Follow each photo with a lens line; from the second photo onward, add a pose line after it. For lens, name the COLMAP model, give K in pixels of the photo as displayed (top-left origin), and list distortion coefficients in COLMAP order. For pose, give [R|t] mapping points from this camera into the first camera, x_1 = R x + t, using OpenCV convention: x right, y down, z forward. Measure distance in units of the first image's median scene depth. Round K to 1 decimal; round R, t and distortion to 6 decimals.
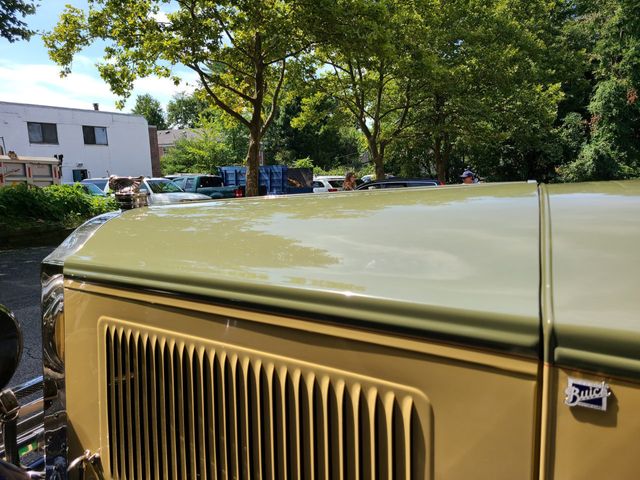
lens RADIAL K [[479.0, 0, 319.2], [0, 479.0, 240.0], [0, 0, 1]] dist [0.049674, -0.030328]
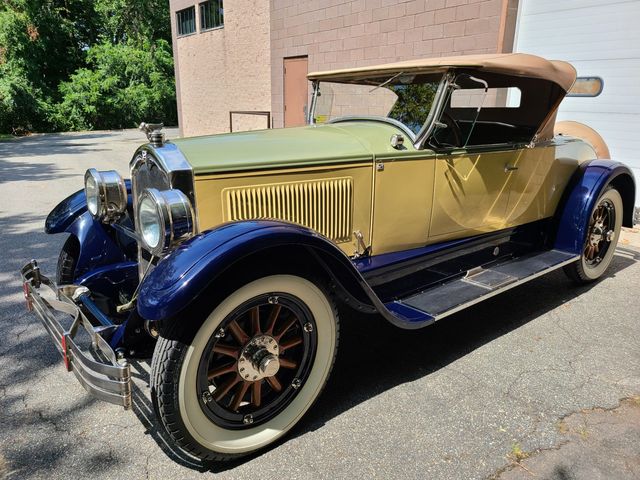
lens RADIAL K [[479.1, 0, 318.3], [0, 479.1, 235.1], [0, 0, 1]] dist [0.048499, -0.027669]
pose [[0.459667, -0.212703, 0.862244, -0.082076], [0.109662, 0.977059, 0.182566, 0.000388], [-0.881295, 0.010636, 0.472447, -0.016092]]
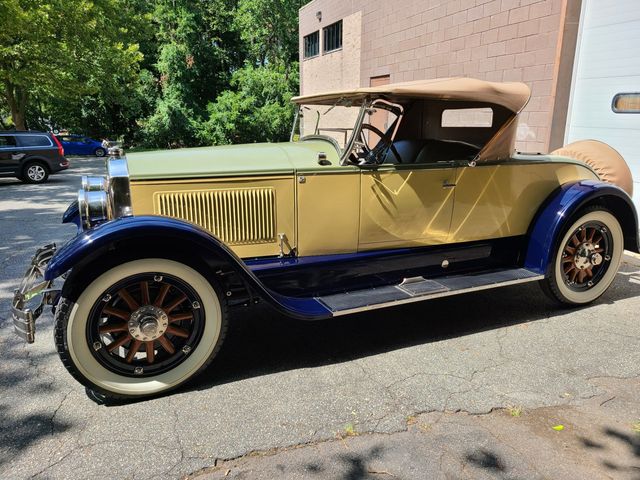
lens RADIAL K [[479.1, 0, 321.2], [0, 479.1, 234.5], [0, 0, 1]] dist [0.048499, -0.027669]
pose [[0.678689, -0.152808, 0.718353, -0.069287], [0.090330, 0.988057, 0.124836, 0.005119], [-0.728850, -0.019836, 0.684386, -0.061911]]
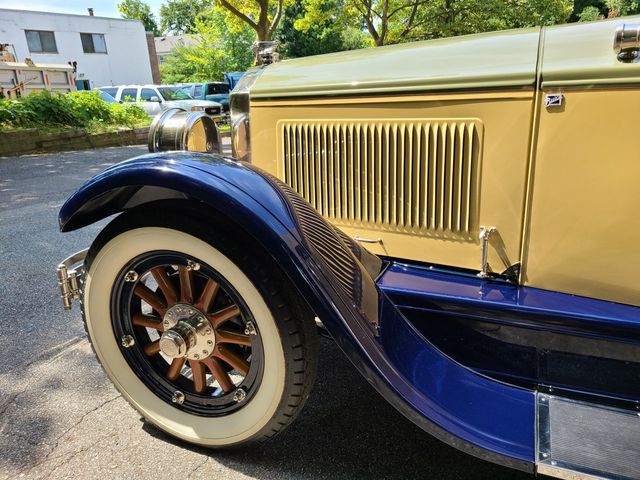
lens RADIAL K [[479.0, 0, 317.4], [0, 479.0, 235.3], [0, 0, 1]] dist [0.049674, -0.030328]
pose [[0.999795, -0.017390, -0.010410, -0.011302], [0.018895, 0.985541, 0.168383, 0.010258], [0.007332, -0.168545, 0.985667, -0.027826]]
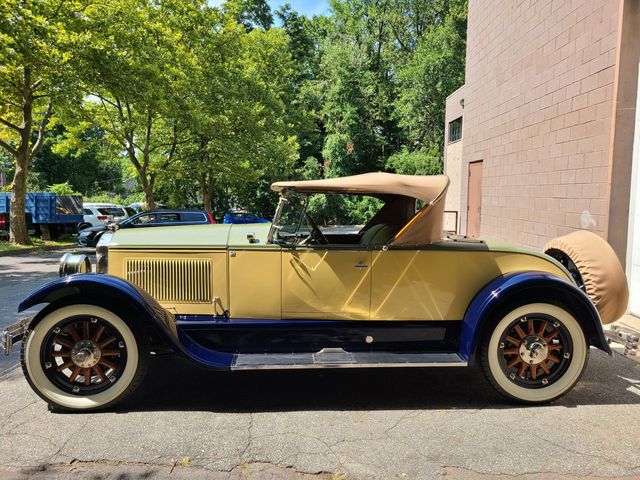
lens RADIAL K [[479.0, 0, 318.7], [0, 479.0, 236.1], [0, 0, 1]] dist [0.049674, -0.030328]
pose [[0.888904, -0.008794, 0.458009, -0.030994], [0.038179, 0.997759, -0.054941, 0.009459], [-0.456499, 0.066324, 0.887248, -0.115934]]
